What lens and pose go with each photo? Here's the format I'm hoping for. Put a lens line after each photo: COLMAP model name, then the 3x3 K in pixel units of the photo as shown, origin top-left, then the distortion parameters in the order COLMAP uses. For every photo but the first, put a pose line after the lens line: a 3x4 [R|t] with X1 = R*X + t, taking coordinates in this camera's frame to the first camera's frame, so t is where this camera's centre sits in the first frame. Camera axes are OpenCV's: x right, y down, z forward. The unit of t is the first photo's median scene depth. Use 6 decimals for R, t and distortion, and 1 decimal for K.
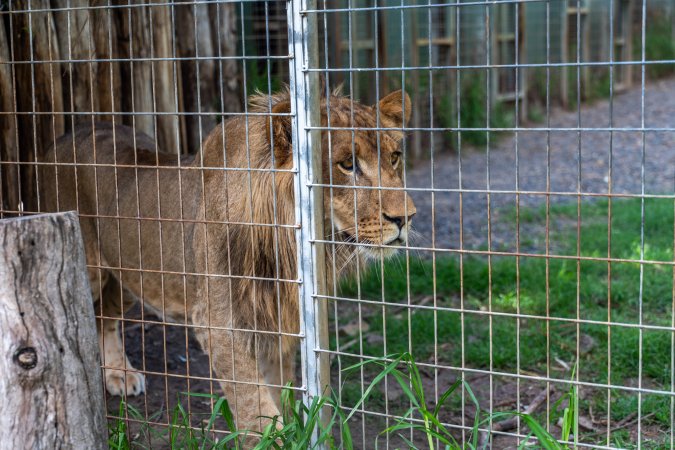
lens RADIAL K [[1206.3, 0, 339.9], [0, 1206.3, 230.7], [0, 0, 1]] dist [0.065731, 0.000000]
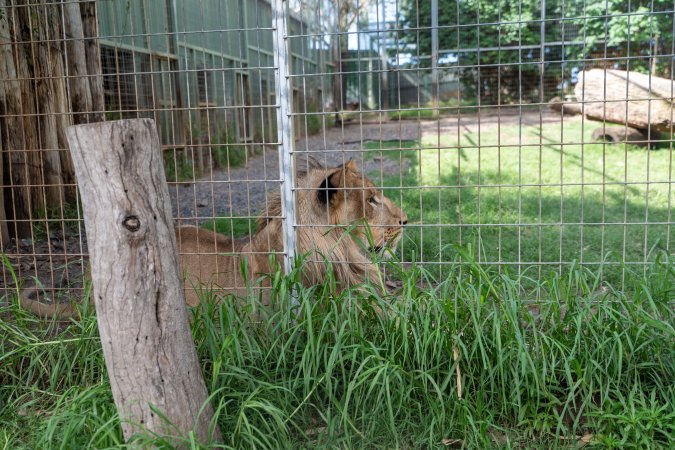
lens RADIAL K [[661.6, 0, 342.7], [0, 661.6, 223.4], [0, 0, 1]] dist [0.006043, 0.000000]
pose [[0.941221, -0.052364, 0.333707, -0.246841], [0.056604, 0.998392, -0.002988, 0.105014], [-0.333014, 0.021702, 0.942672, 0.200961]]
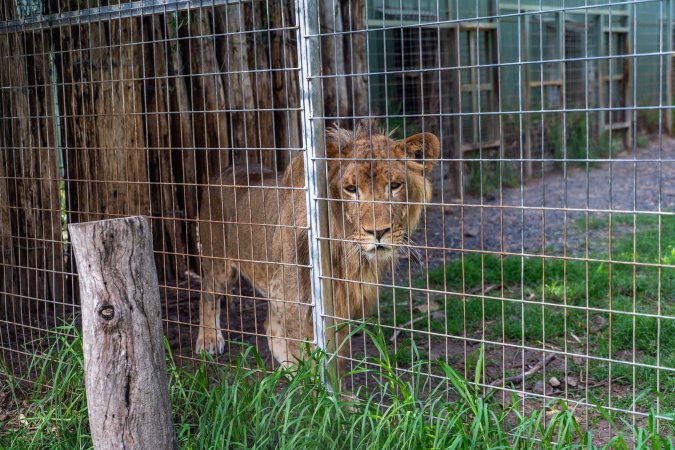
lens RADIAL K [[978.8, 0, 333.8], [0, 978.8, 226.0], [0, 0, 1]] dist [0.049796, 0.000000]
pose [[0.982477, 0.009821, -0.186125, 0.213000], [-0.011484, 0.999903, -0.007859, 0.003233], [0.186030, 0.009859, 0.982495, -0.129744]]
